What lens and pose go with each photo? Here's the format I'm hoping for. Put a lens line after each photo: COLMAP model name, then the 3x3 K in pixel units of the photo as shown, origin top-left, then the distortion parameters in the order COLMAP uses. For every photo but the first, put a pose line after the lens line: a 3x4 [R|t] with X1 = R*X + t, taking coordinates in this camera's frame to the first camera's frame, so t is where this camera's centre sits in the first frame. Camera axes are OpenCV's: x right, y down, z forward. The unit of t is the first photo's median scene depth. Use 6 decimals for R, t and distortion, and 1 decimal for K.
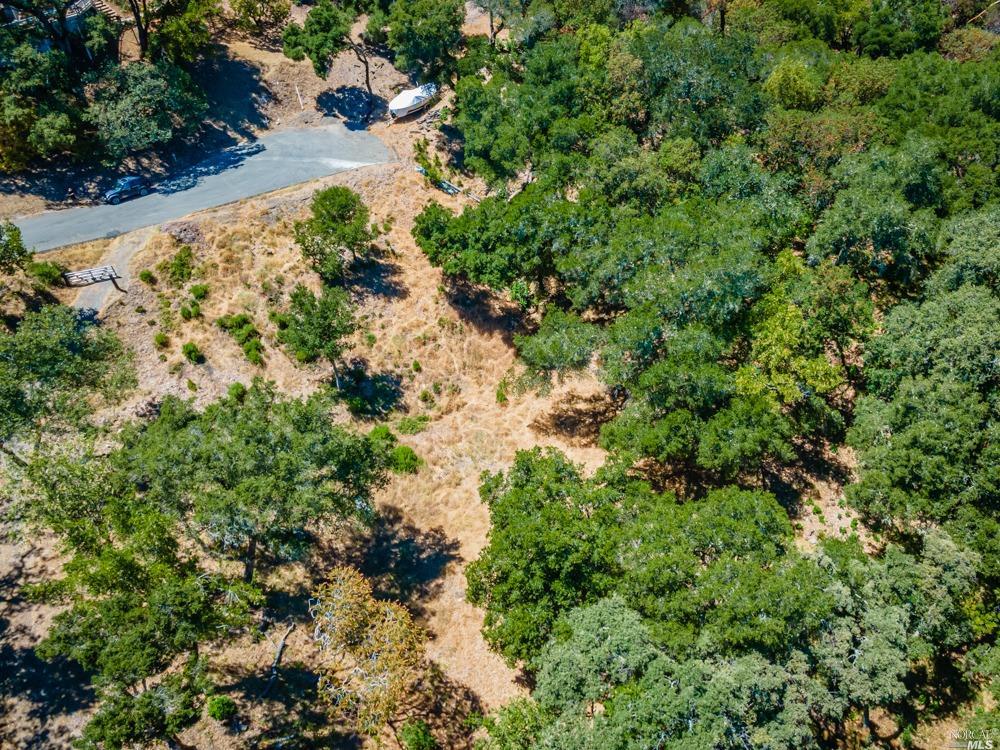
lens RADIAL K [[799.4, 0, 545.5], [0, 799.4, 352.4], [0, 0, 1]] dist [-0.004886, 0.098543]
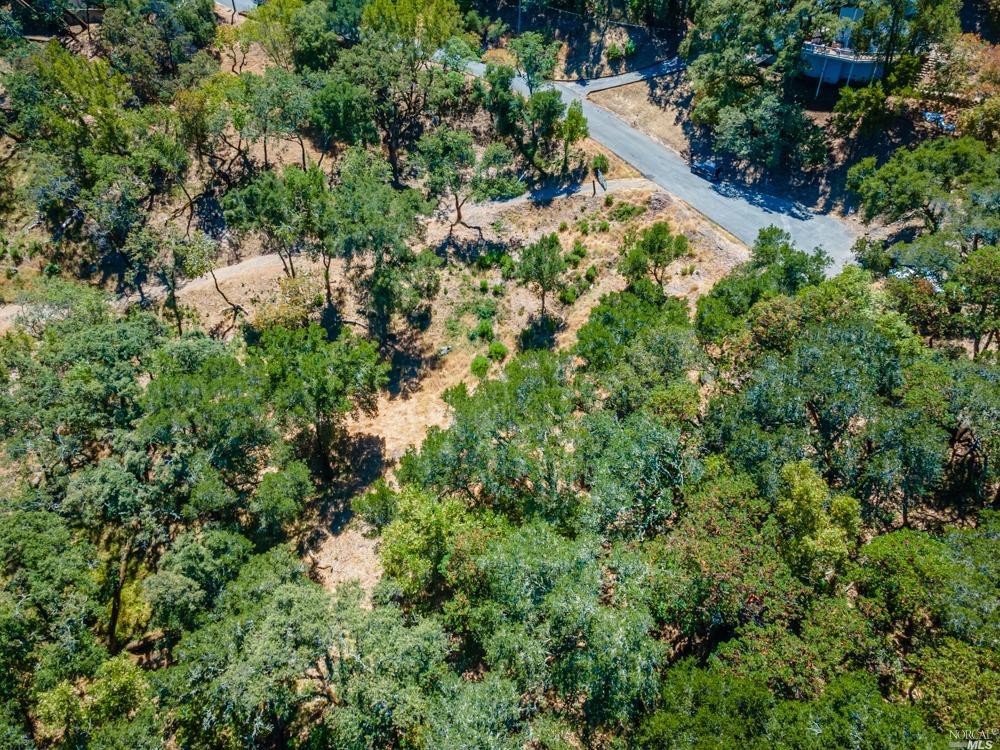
lens RADIAL K [[704.2, 0, 493.5], [0, 704.2, 396.1], [0, 0, 1]] dist [0.005834, 0.052602]
pose [[-0.156601, 0.676050, -0.720022, 0.655398], [-0.623334, 0.497836, 0.603005, -0.528430], [0.766115, 0.543245, 0.343444, 0.569532]]
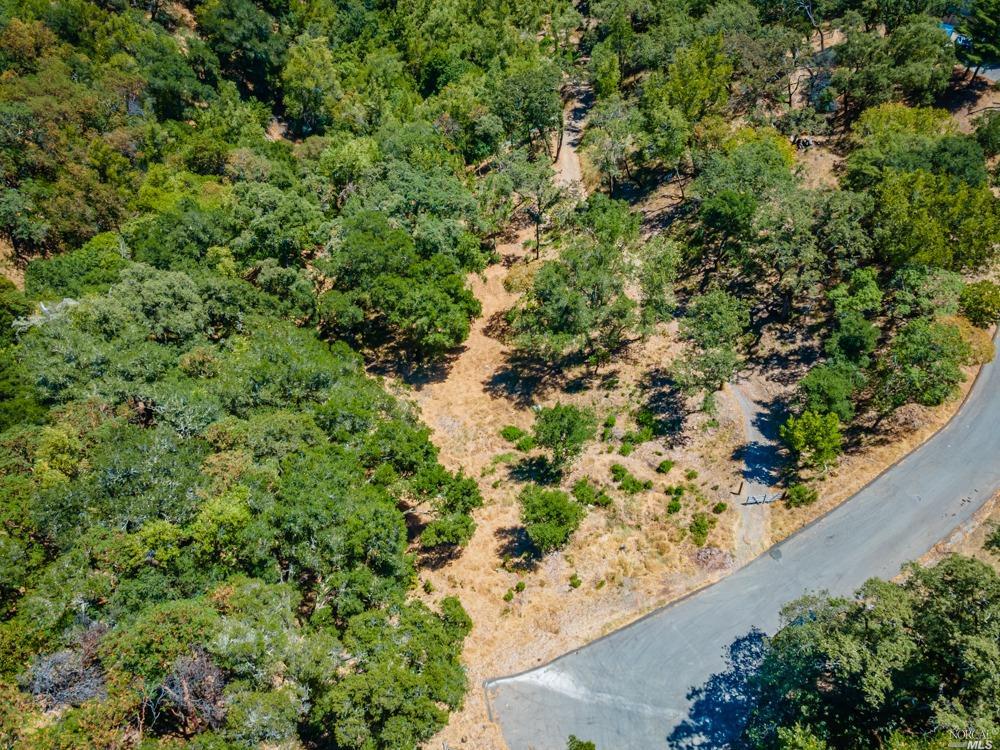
lens RADIAL K [[697.8, 0, 487.2], [0, 697.8, 397.7], [0, 0, 1]] dist [0.006921, -0.002308]
pose [[-0.980329, -0.124504, 0.153150, -0.293879], [0.153032, 0.010564, 0.988165, -1.048390], [-0.124648, 0.992163, 0.008697, 0.840122]]
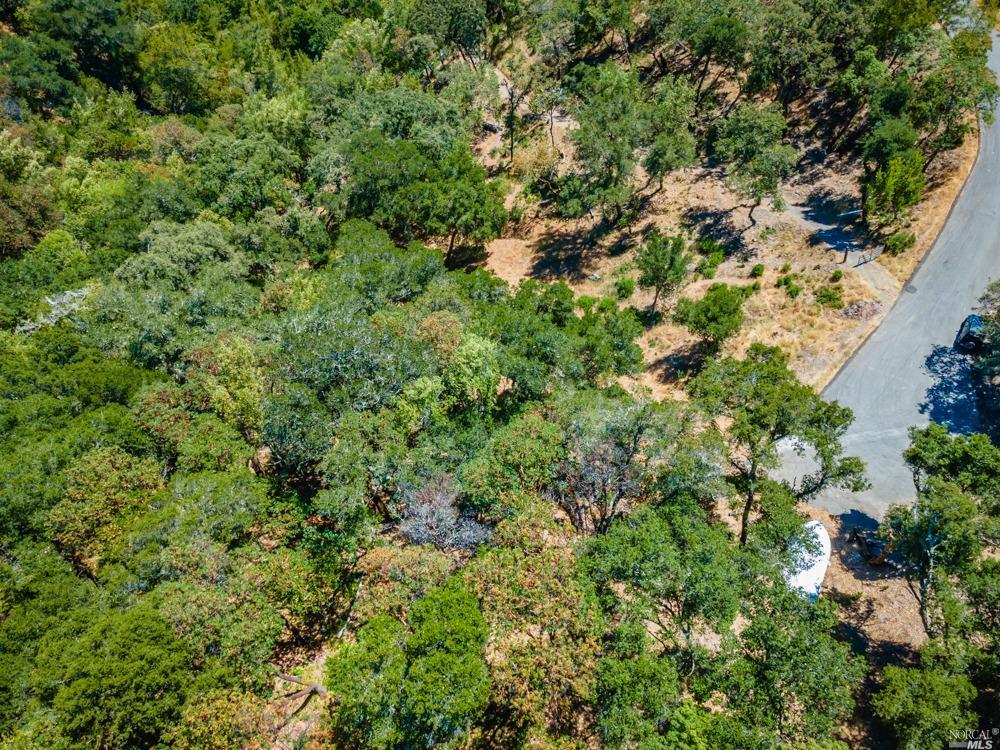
lens RADIAL K [[717.3, 0, 490.6], [0, 717.3, 384.9], [0, 0, 1]] dist [0.000664, 0.052833]
pose [[-0.981192, 0.178250, -0.074093, 0.107165], [-0.067935, 0.040415, 0.996871, -1.058296], [0.180686, 0.983155, -0.027545, 1.043888]]
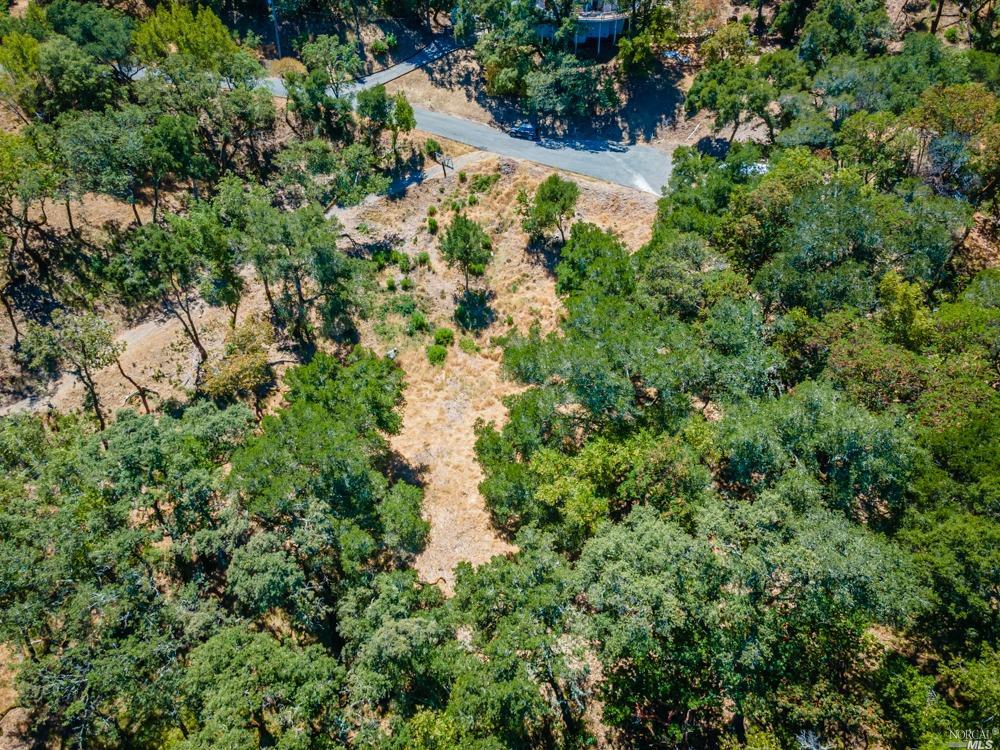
lens RADIAL K [[704.2, 0, 493.5], [0, 704.2, 396.1], [0, 0, 1]] dist [0.005834, 0.052602]
pose [[0.405930, 0.617819, -0.673440, 0.664370], [-0.590866, 0.739578, 0.322338, -0.241320], [0.697208, 0.267066, 0.665265, 0.244504]]
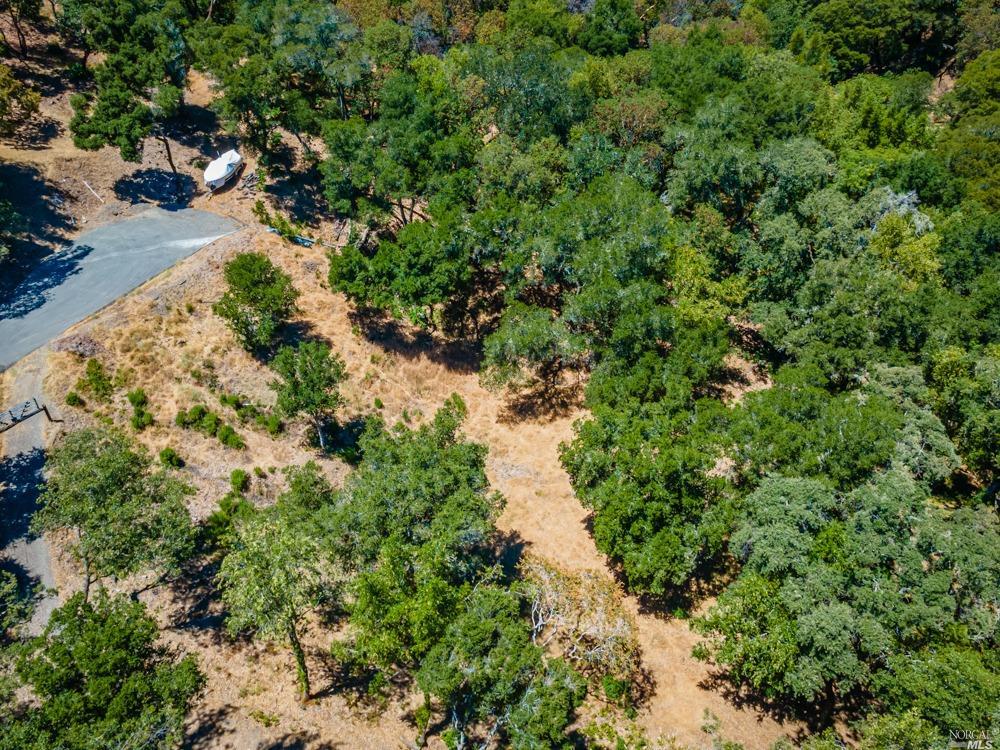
lens RADIAL K [[774.7, 0, 486.6], [0, 774.7, 370.7], [0, 0, 1]] dist [0.005959, 0.089833]
pose [[0.875652, -0.298624, 0.379549, -0.395440], [0.314589, 0.948998, 0.020874, 0.000414], [-0.366425, 0.101124, 0.924936, 0.032960]]
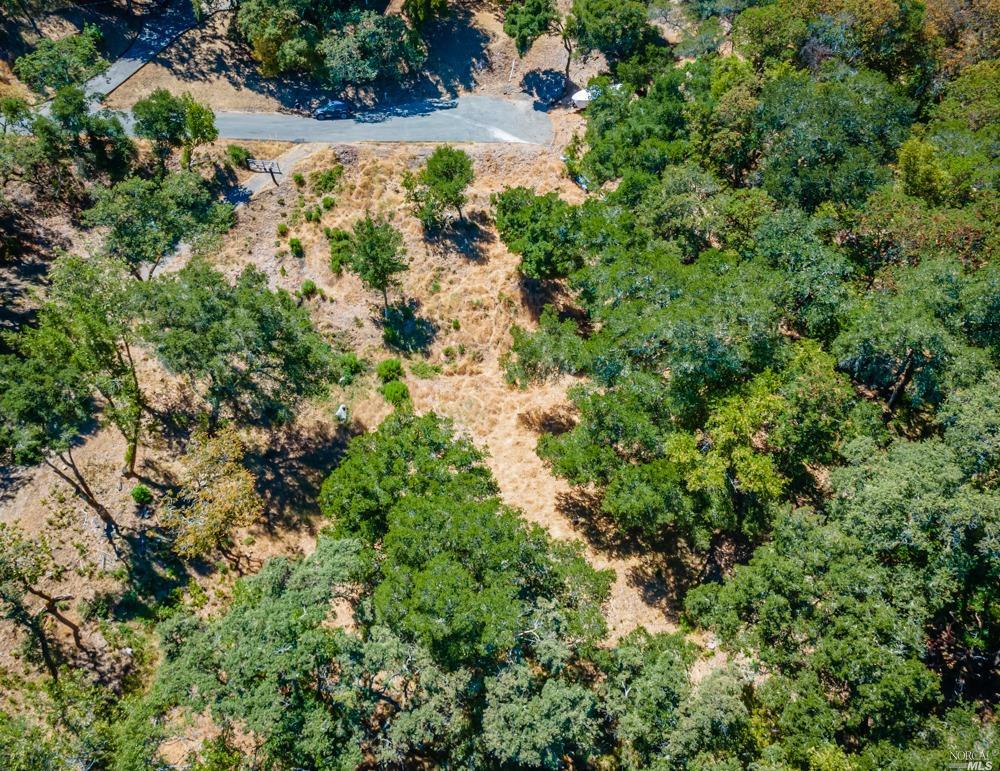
lens RADIAL K [[798.6, 0, 497.7], [0, 798.6, 367.1], [0, 0, 1]] dist [0.012295, 0.077067]
pose [[0.829260, 0.367992, -0.420606, 0.359173], [-0.361308, 0.927191, 0.098858, -0.055863], [0.426361, 0.069990, 0.901841, 0.043825]]
